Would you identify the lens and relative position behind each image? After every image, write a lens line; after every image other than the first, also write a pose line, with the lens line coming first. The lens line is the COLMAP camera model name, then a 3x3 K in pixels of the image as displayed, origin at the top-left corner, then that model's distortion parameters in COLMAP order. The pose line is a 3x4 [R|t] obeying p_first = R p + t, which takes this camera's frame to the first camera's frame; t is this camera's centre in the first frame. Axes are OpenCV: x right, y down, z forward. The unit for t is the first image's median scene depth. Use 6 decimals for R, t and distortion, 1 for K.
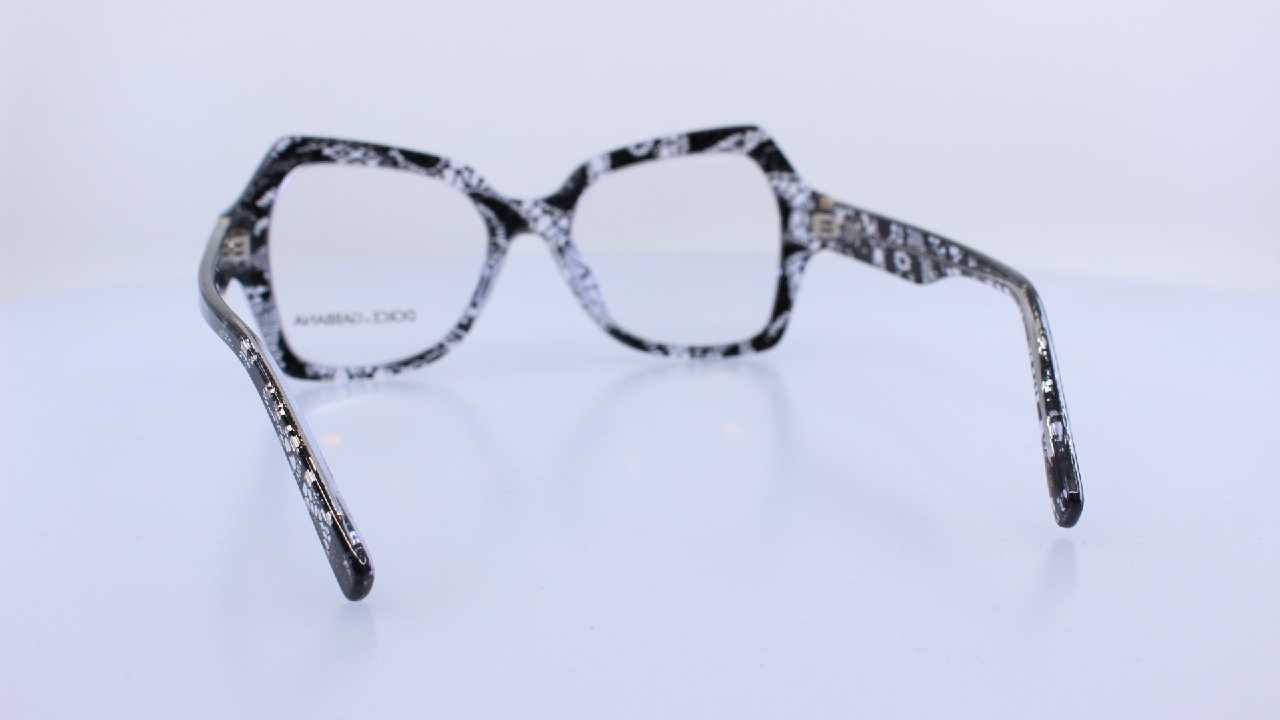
lens RADIAL K [[1561.3, 0, 658.4], [0, 1561.3, 365.3], [0, 0, 1]] dist [-0.114643, 0.000000]
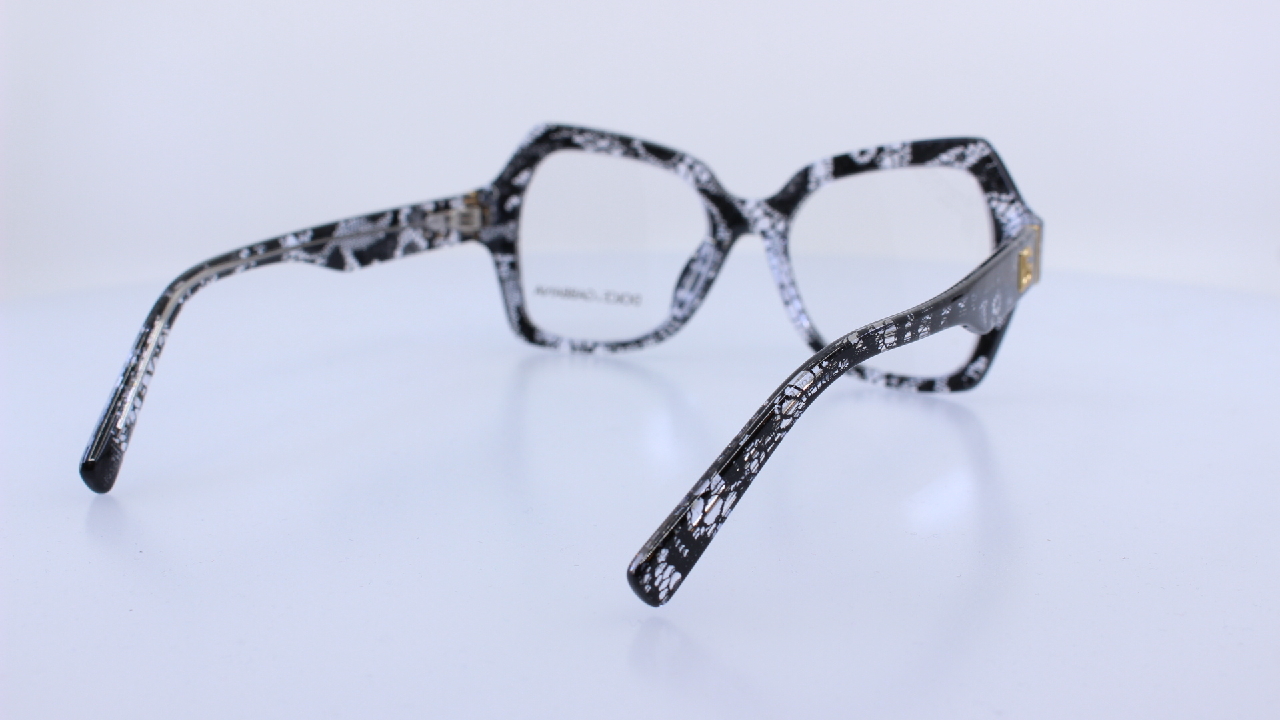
lens RADIAL K [[1561.3, 0, 632.0], [0, 1561.3, 354.1], [0, 0, 1]] dist [-0.114643, 0.000000]
pose [[0.703270, 0.146636, -0.695636, 0.576700], [-0.148166, 0.987242, 0.058313, -0.057148], [0.695312, 0.062060, 0.716024, 0.249117]]
